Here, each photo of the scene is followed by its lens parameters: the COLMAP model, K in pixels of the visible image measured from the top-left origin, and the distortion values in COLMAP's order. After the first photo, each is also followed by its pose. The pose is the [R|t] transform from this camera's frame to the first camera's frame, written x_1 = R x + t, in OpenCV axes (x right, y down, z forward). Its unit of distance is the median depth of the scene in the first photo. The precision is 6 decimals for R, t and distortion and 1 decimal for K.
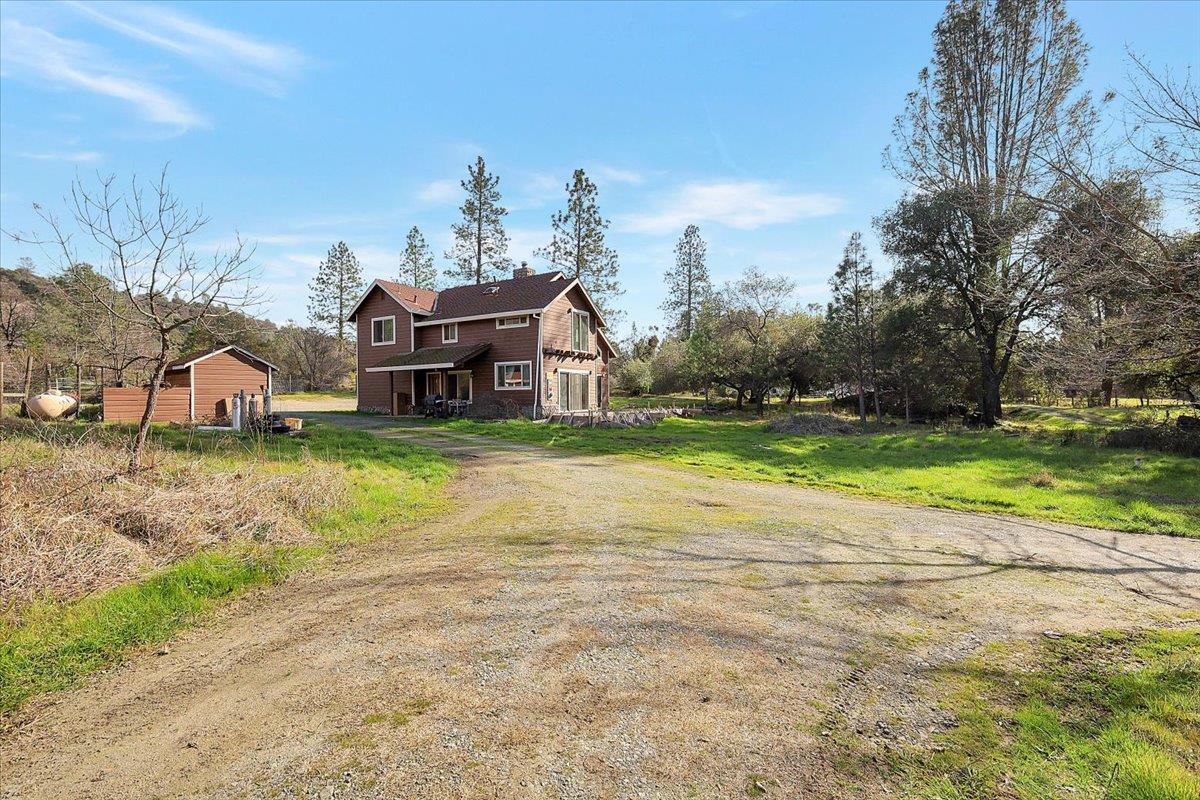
lens RADIAL K [[519.3, 0, 601.2], [0, 519.3, 395.3], [0, 0, 1]] dist [0.003204, -0.000257]
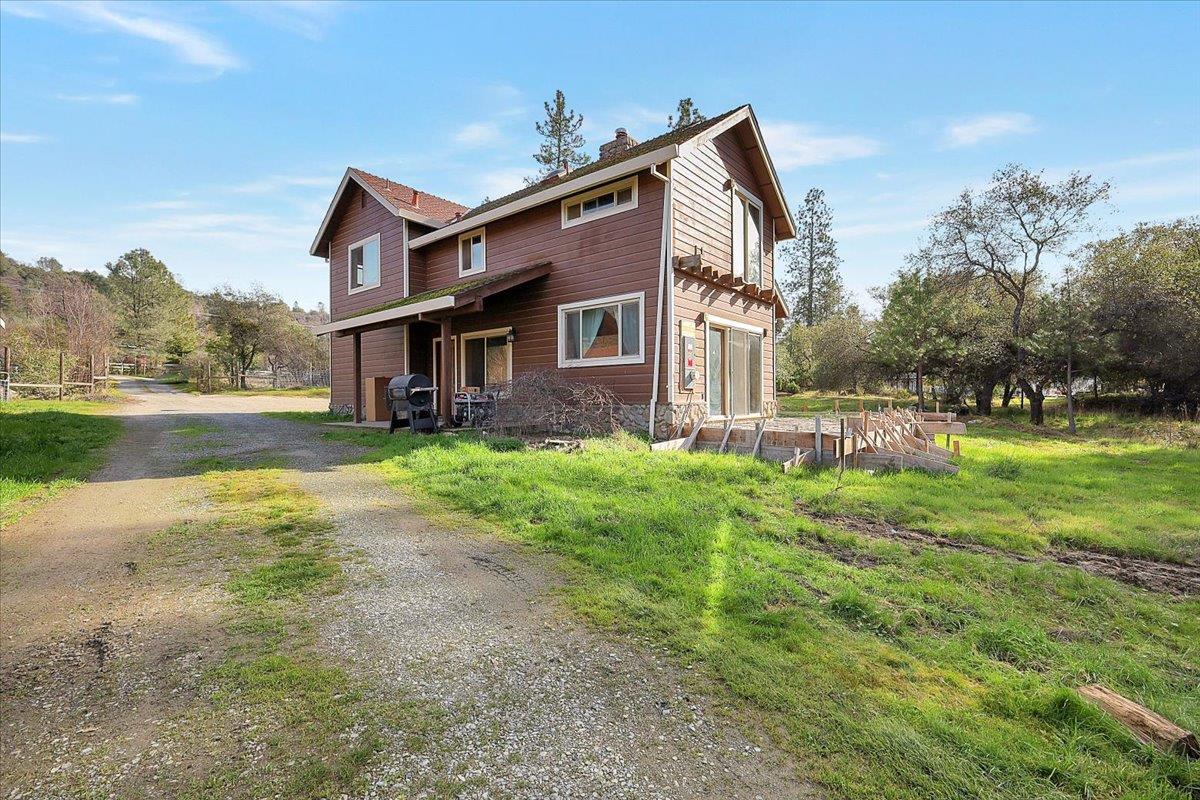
lens RADIAL K [[519.3, 0, 601.2], [0, 519.3, 395.3], [0, 0, 1]] dist [0.003204, -0.000257]
pose [[0.986332, 0.001535, -0.164761, -0.091588], [-0.002203, 0.999990, -0.003874, 0.014362], [0.164754, 0.004184, 0.986326, 0.544099]]
